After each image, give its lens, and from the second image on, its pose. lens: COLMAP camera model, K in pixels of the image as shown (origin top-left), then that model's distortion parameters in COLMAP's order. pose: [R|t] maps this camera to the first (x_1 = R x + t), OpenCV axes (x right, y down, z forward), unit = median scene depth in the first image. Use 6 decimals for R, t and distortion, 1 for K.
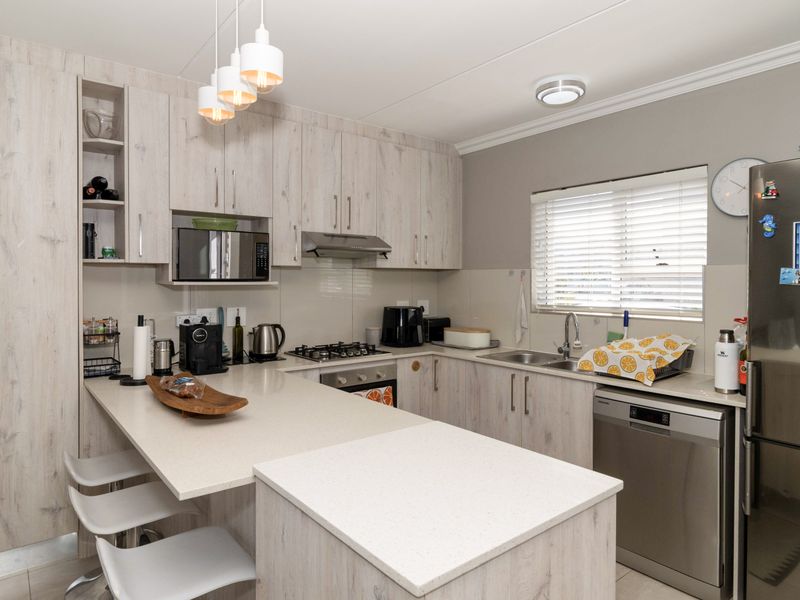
lens RADIAL K [[506.8, 0, 449.2], [0, 506.8, 289.5], [0, 0, 1]] dist [0.001117, 0.000411]
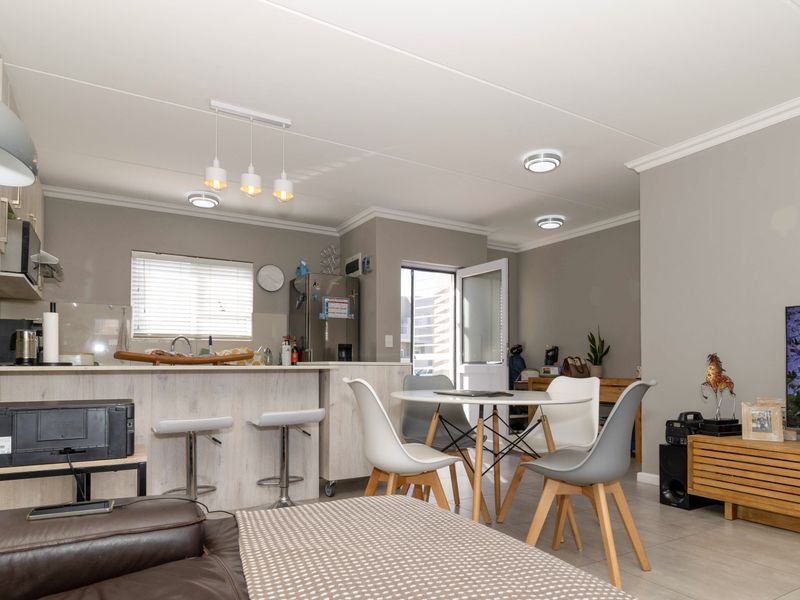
lens RADIAL K [[475.7, 0, 395.6], [0, 475.7, 358.5], [0, 0, 1]] dist [-0.001465, 0.000305]
pose [[0.206689, 0.009088, 0.978365, -1.146013], [0.016027, 0.999791, -0.012673, 0.156075], [-0.978275, 0.018299, 0.206500, 0.064540]]
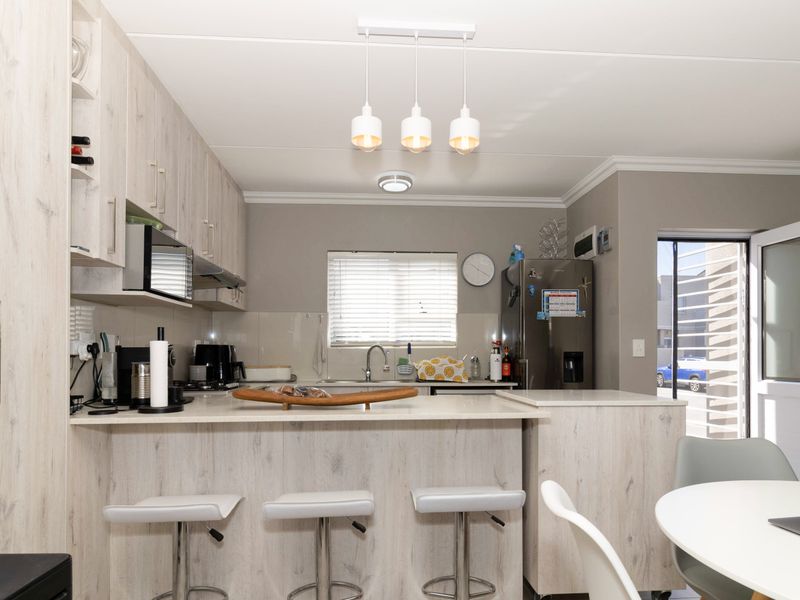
lens RADIAL K [[466.2, 0, 425.9], [0, 466.2, 352.0], [0, 0, 1]] dist [0.003657, 0.001458]
pose [[0.595644, -0.007916, 0.803209, -0.736972], [0.018727, 0.999817, -0.004034, 0.077881], [-0.803030, 0.017444, 0.595683, 0.171363]]
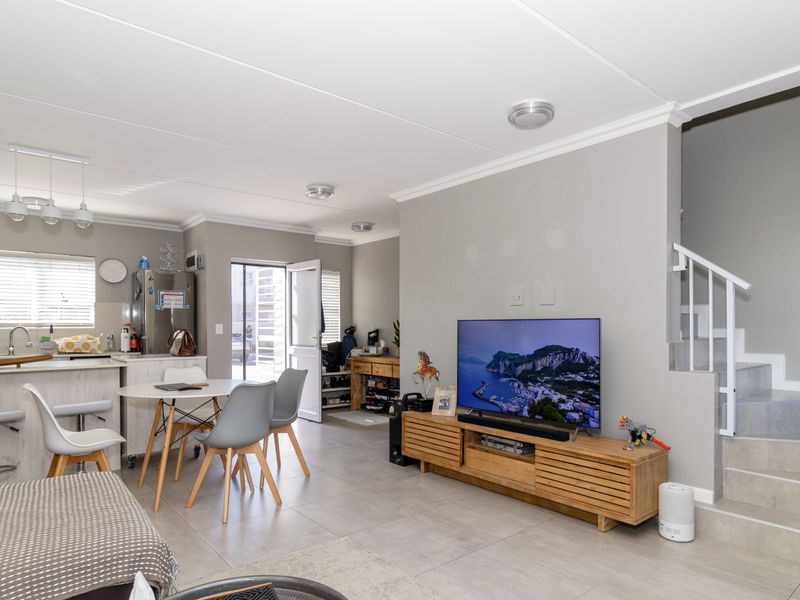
lens RADIAL K [[465.5, 0, 377.6], [0, 465.5, 326.9], [0, 0, 1]] dist [0.002339, 0.002108]
pose [[0.069621, -0.007373, 0.997546, -1.359846], [0.019596, 0.999790, 0.006022, 0.066454], [-0.997381, 0.019129, 0.069751, -0.344815]]
